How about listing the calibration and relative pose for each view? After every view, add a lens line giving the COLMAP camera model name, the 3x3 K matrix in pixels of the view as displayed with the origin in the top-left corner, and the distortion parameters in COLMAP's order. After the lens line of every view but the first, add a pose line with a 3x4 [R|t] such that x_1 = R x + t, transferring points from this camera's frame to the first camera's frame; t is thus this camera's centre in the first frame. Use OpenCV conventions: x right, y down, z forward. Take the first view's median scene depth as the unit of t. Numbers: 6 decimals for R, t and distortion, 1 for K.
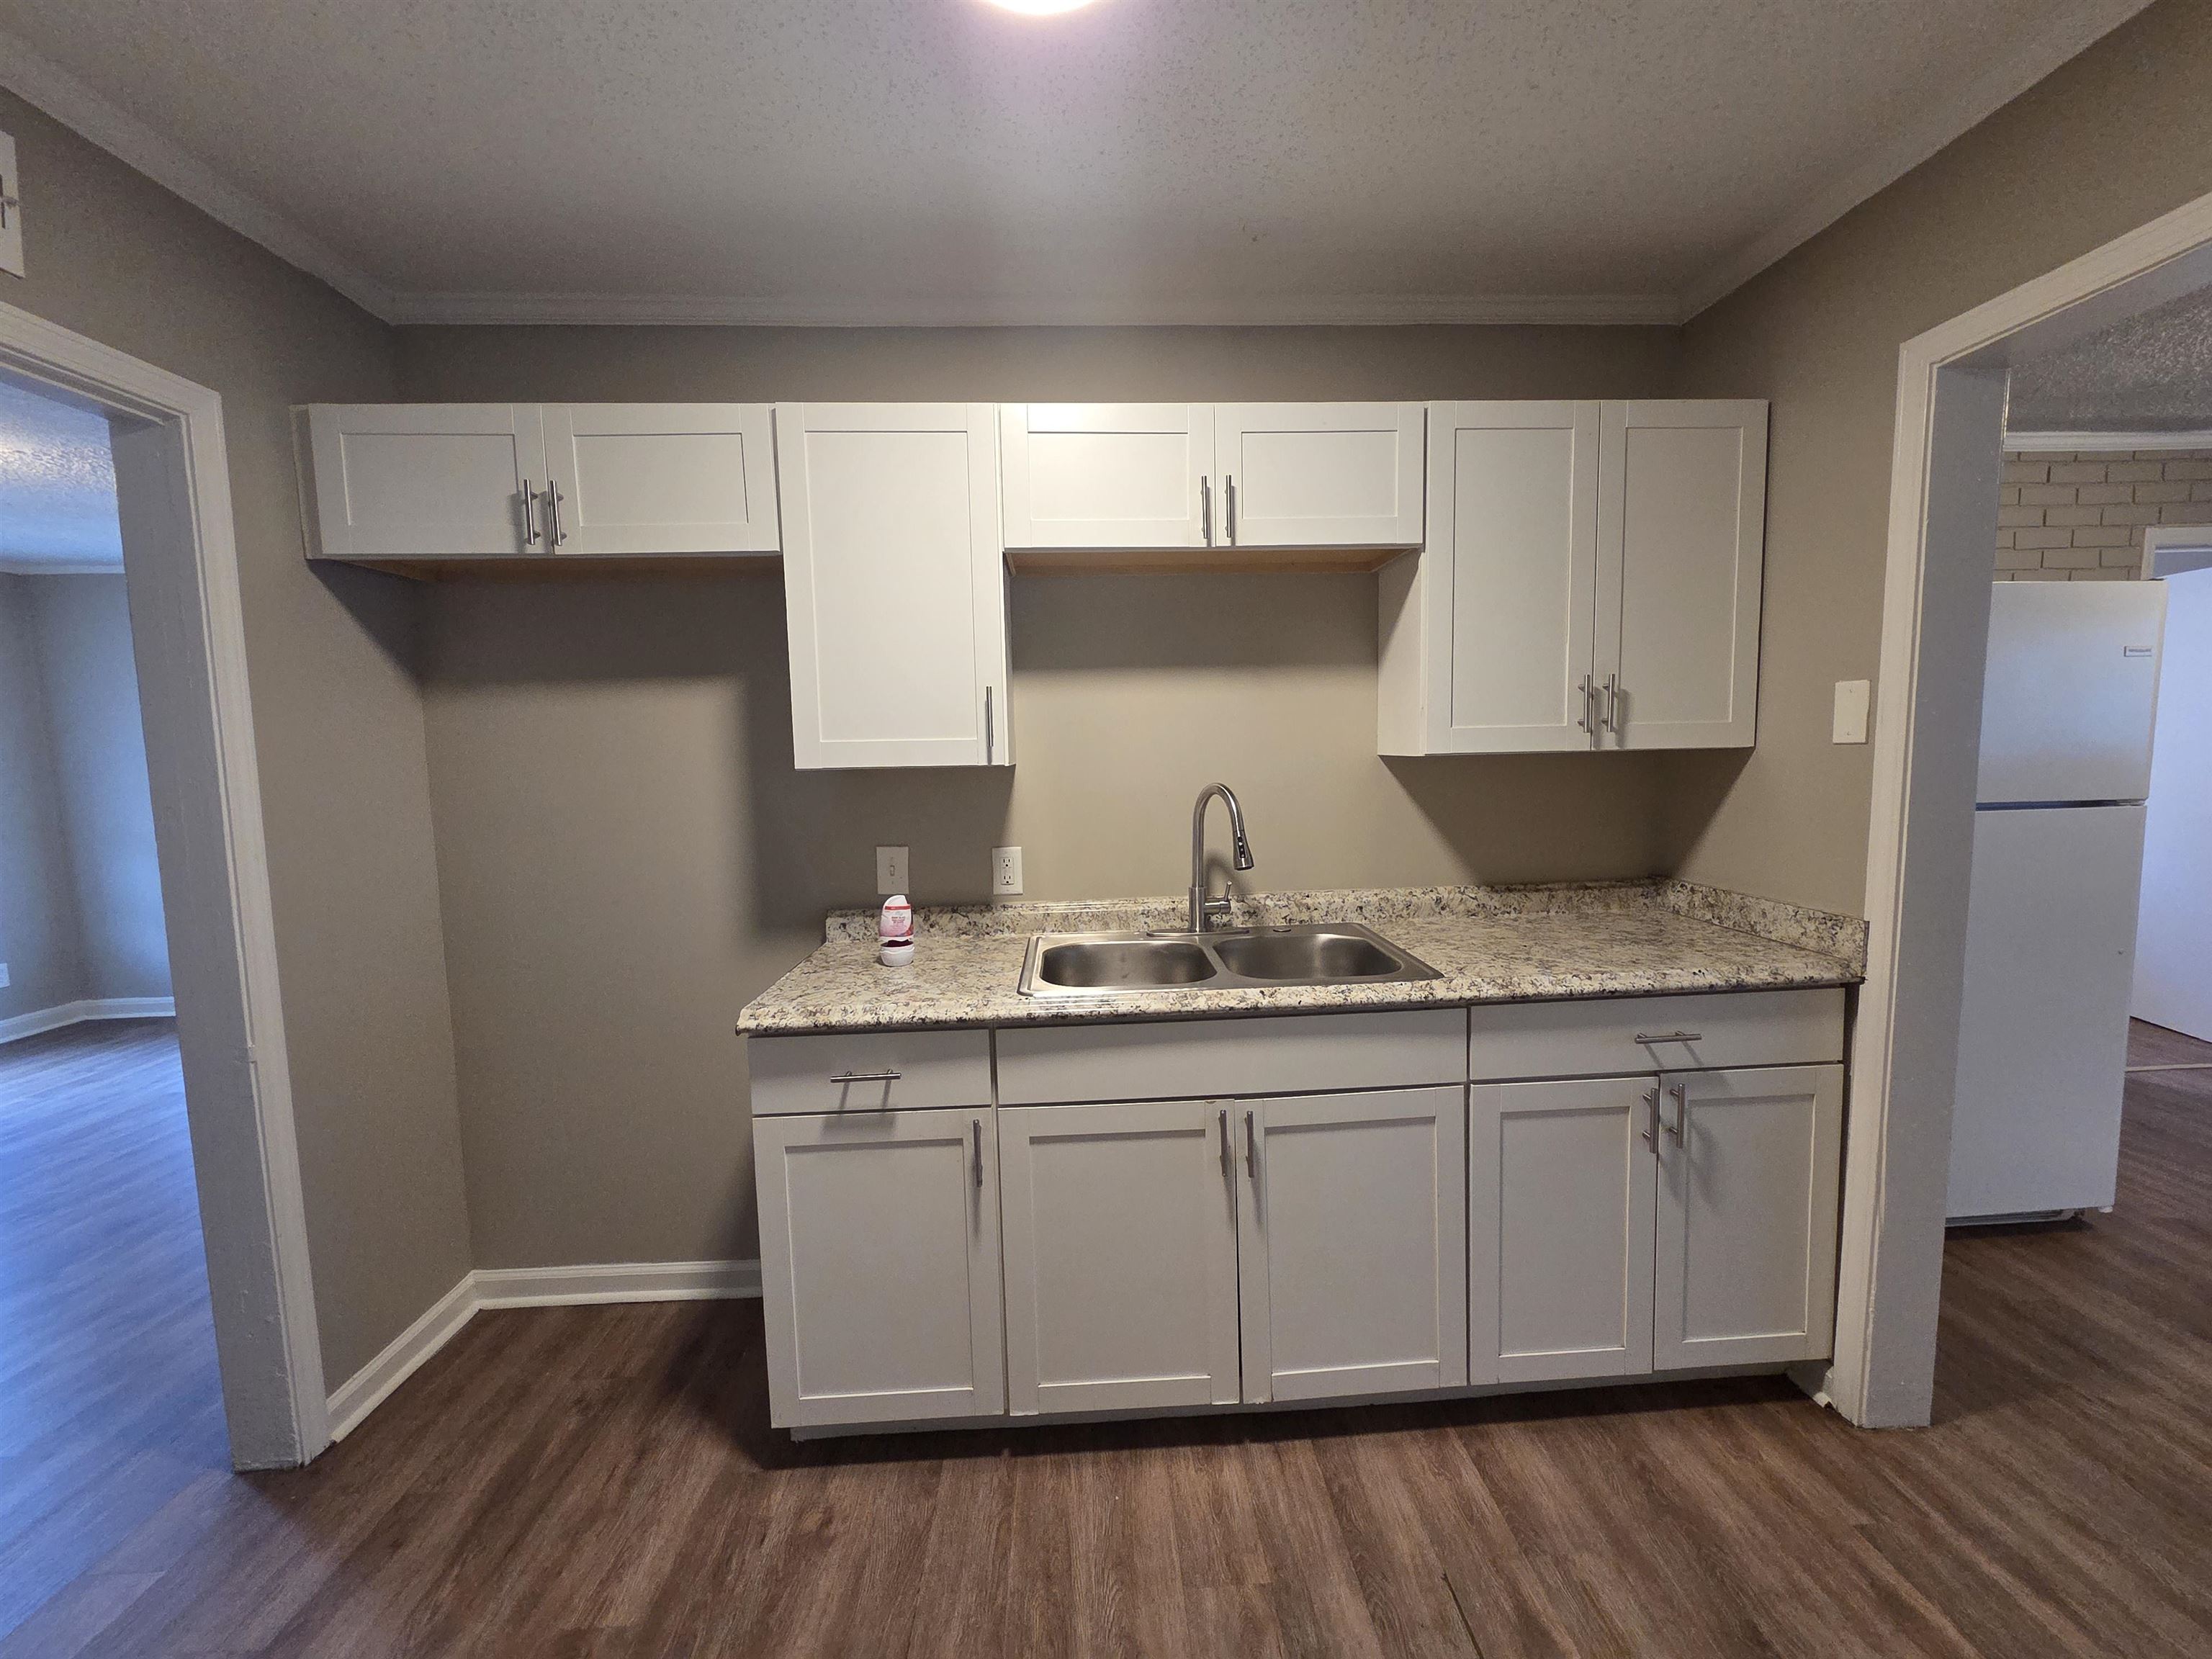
lens RADIAL K [[908.5, 0, 1129.2], [0, 908.5, 826.3], [0, 0, 1]] dist [-0.000432, 0.000221]
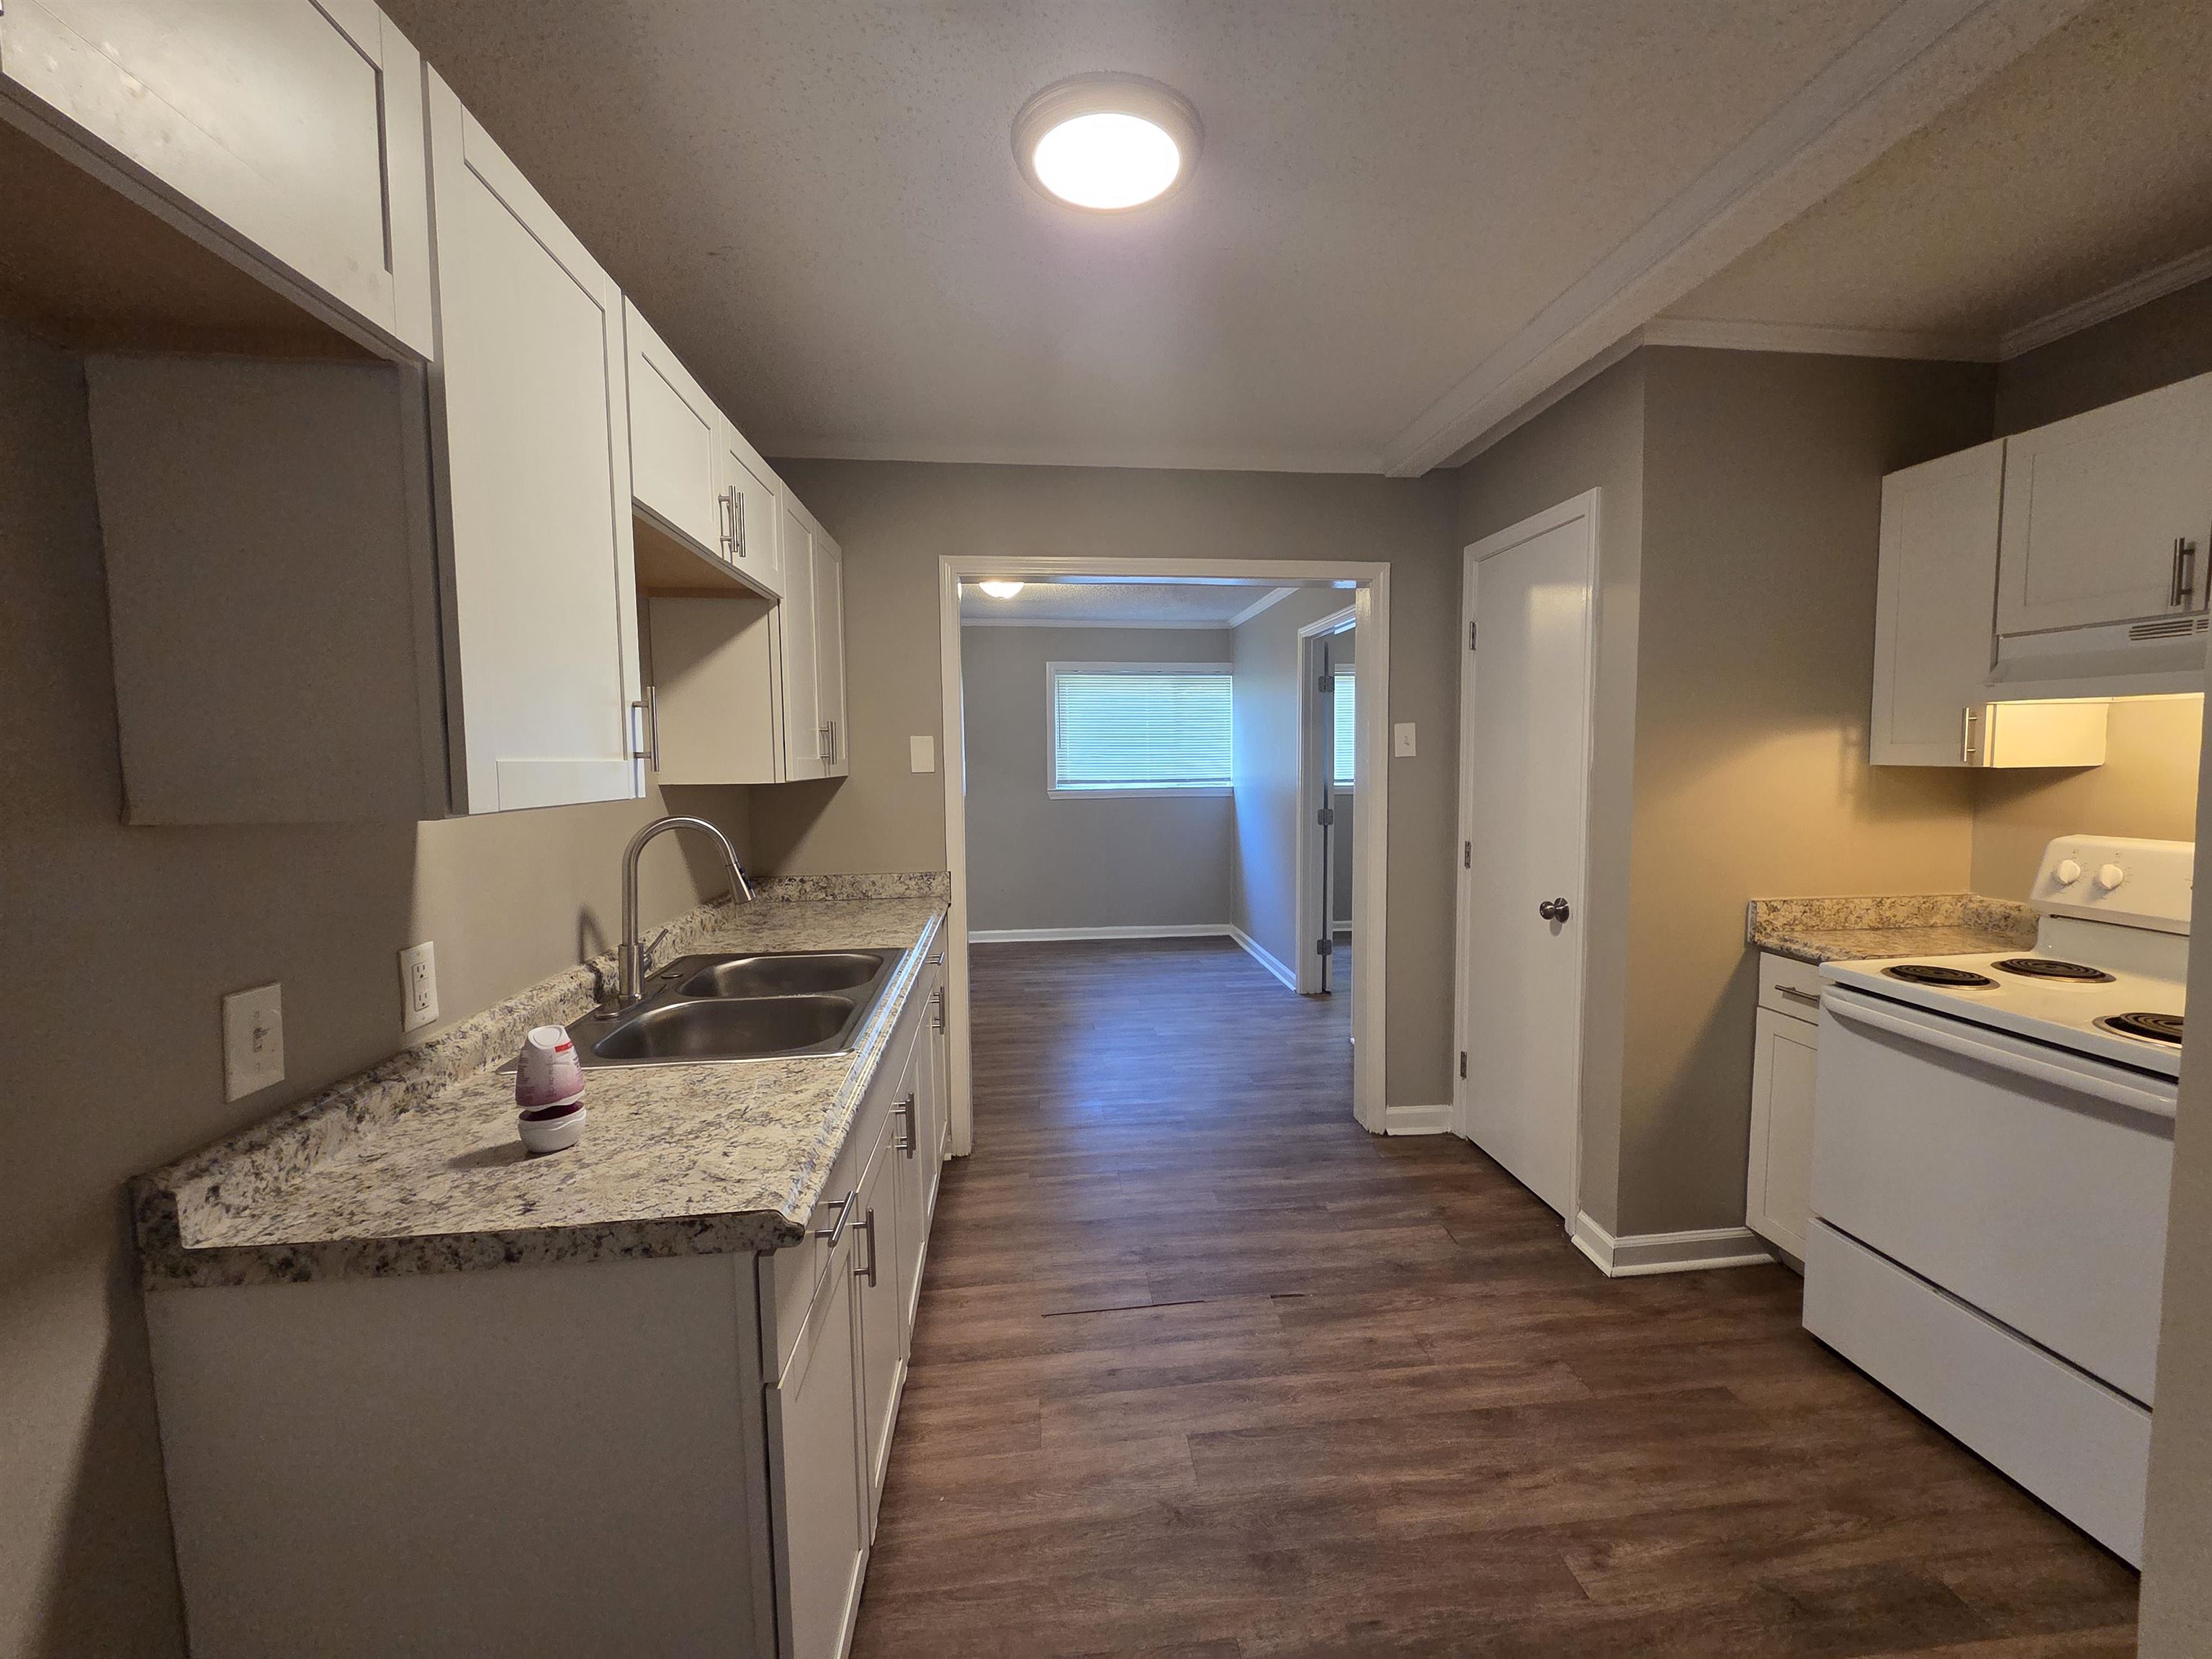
lens RADIAL K [[904.7, 0, 1120.8], [0, 904.7, 828.0], [0, 0, 1]] dist [0.000936, -0.003500]
pose [[-0.059243, -0.055914, 0.996676, -0.951668], [0.101997, 0.992865, 0.061763, -0.054587], [-0.993019, 0.105317, -0.053117, 0.734471]]
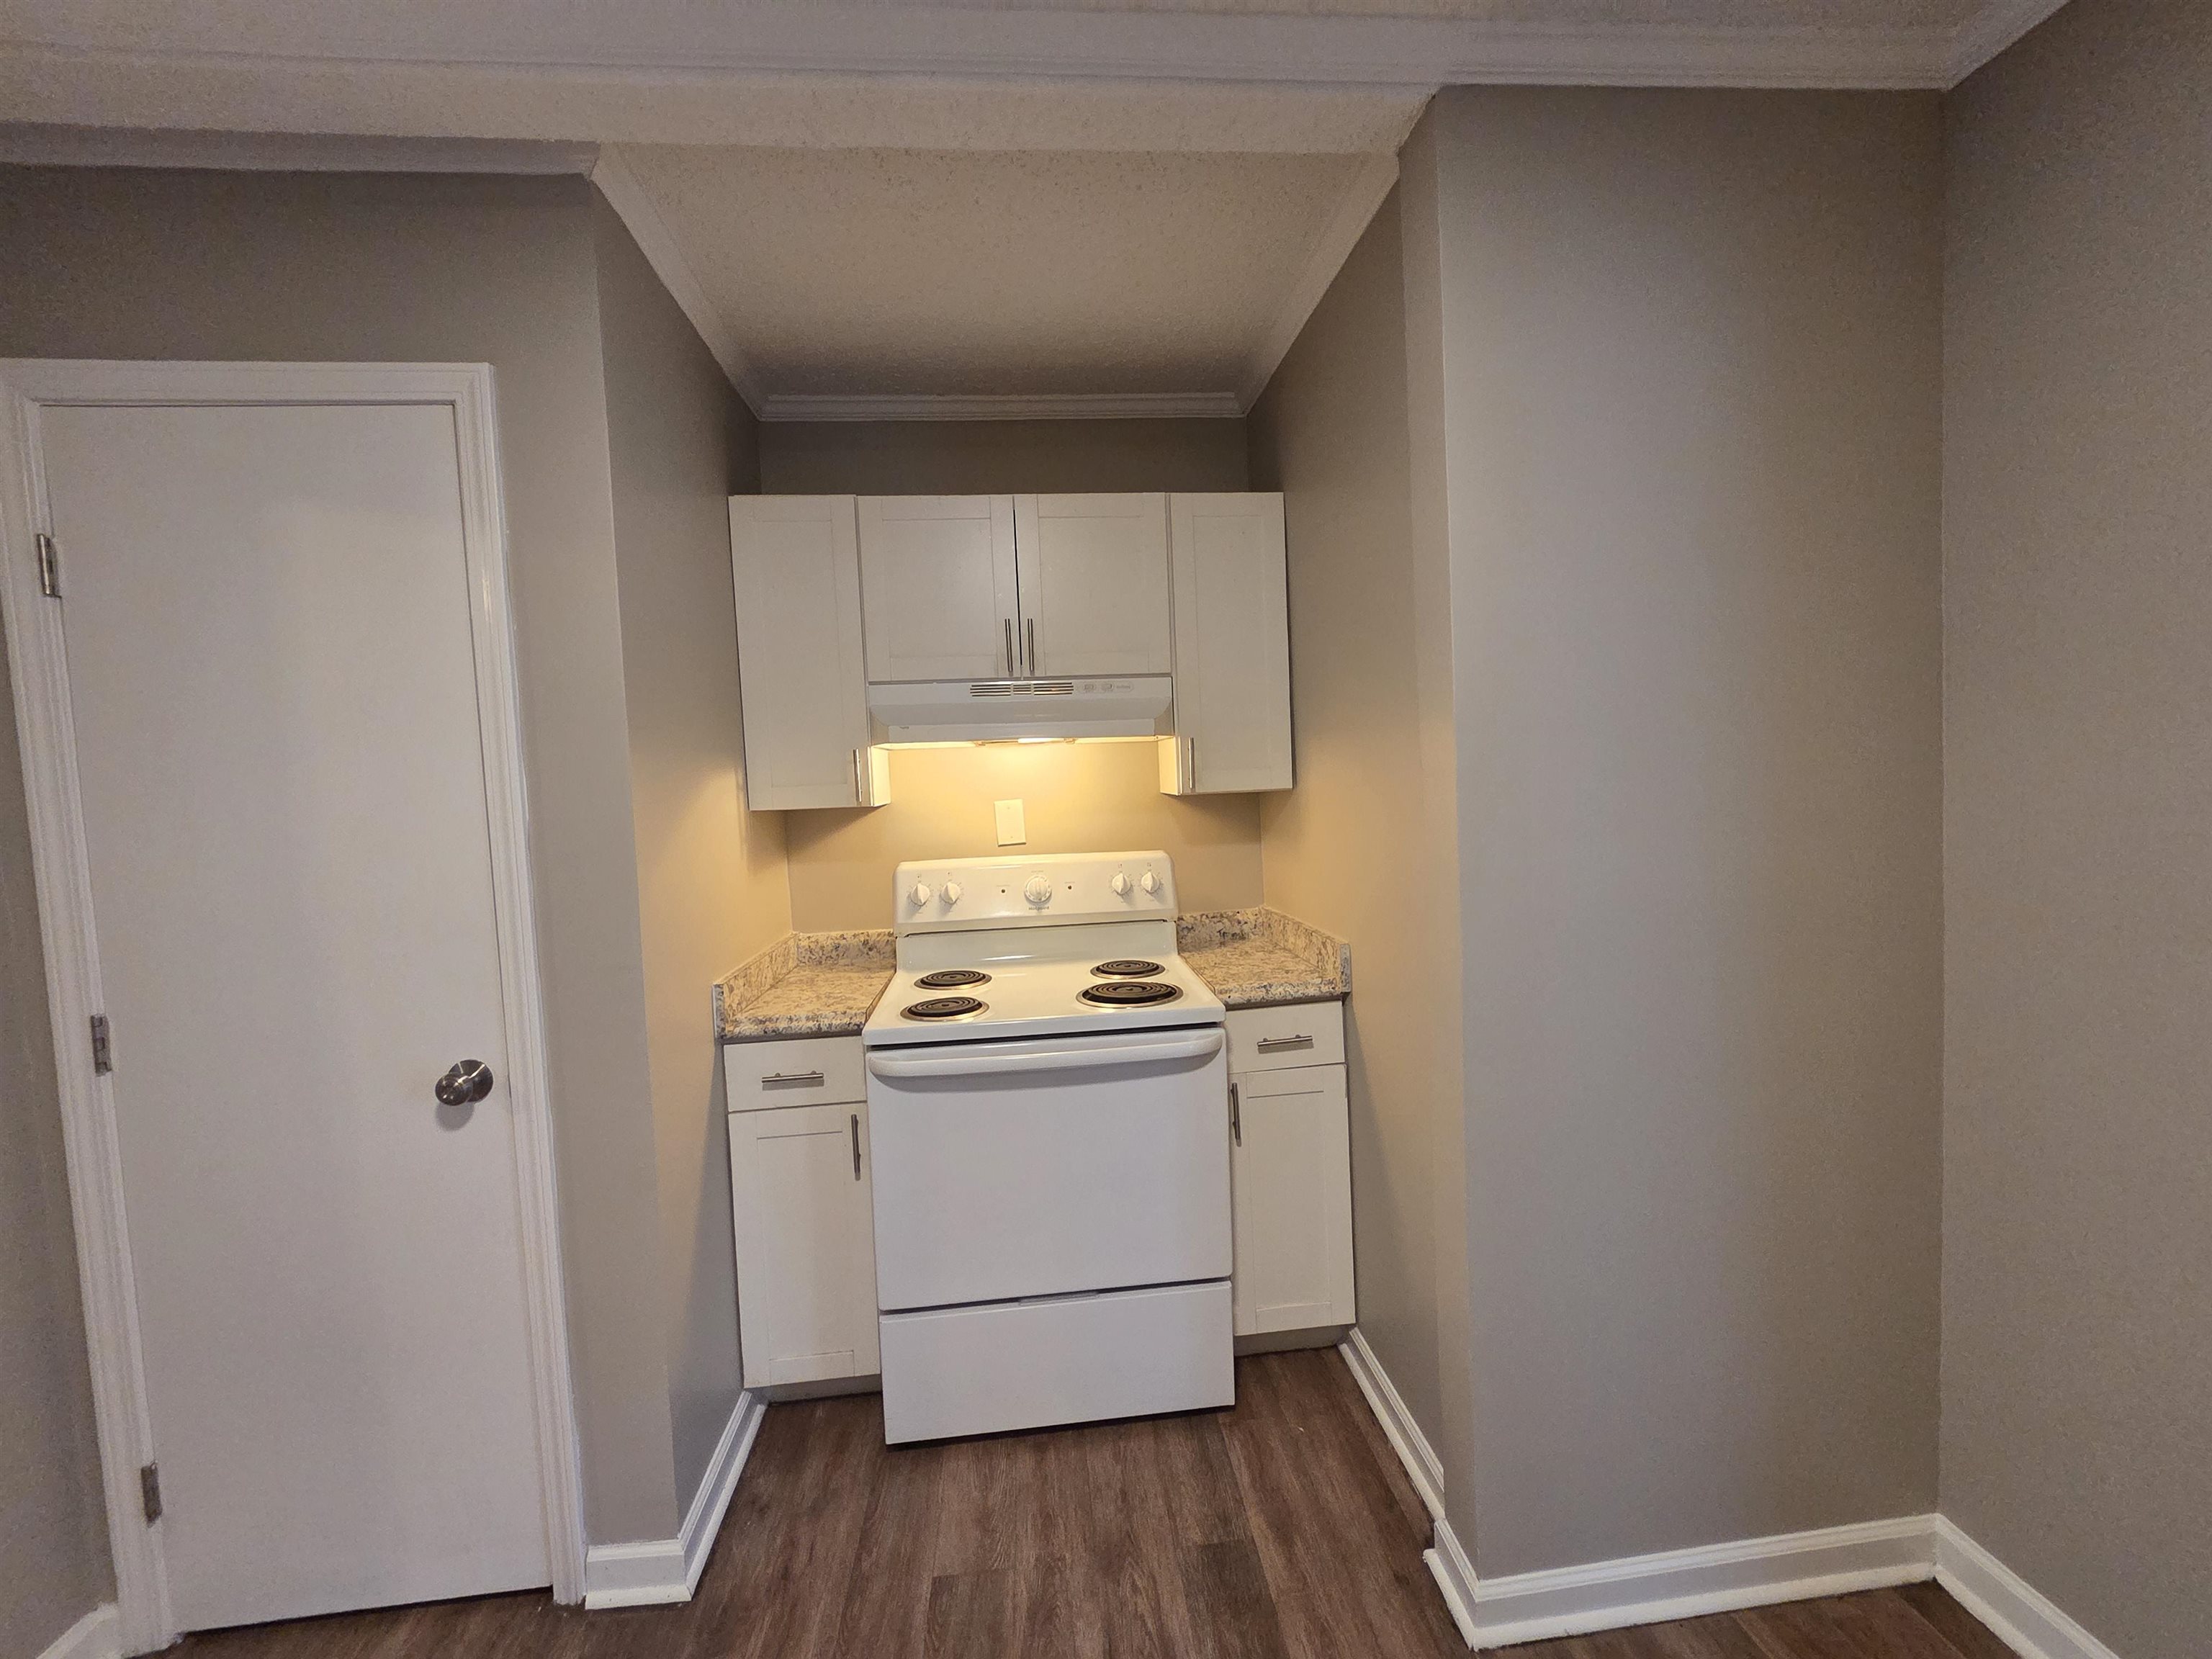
lens RADIAL K [[904.7, 0, 1120.8], [0, 904.7, 828.0], [0, 0, 1]] dist [0.000936, -0.003500]
pose [[-0.996438, 0.068658, -0.048971, -0.102011], [0.060680, 0.986965, 0.149054, -0.080814], [0.058567, 0.145551, -0.987616, 0.794635]]
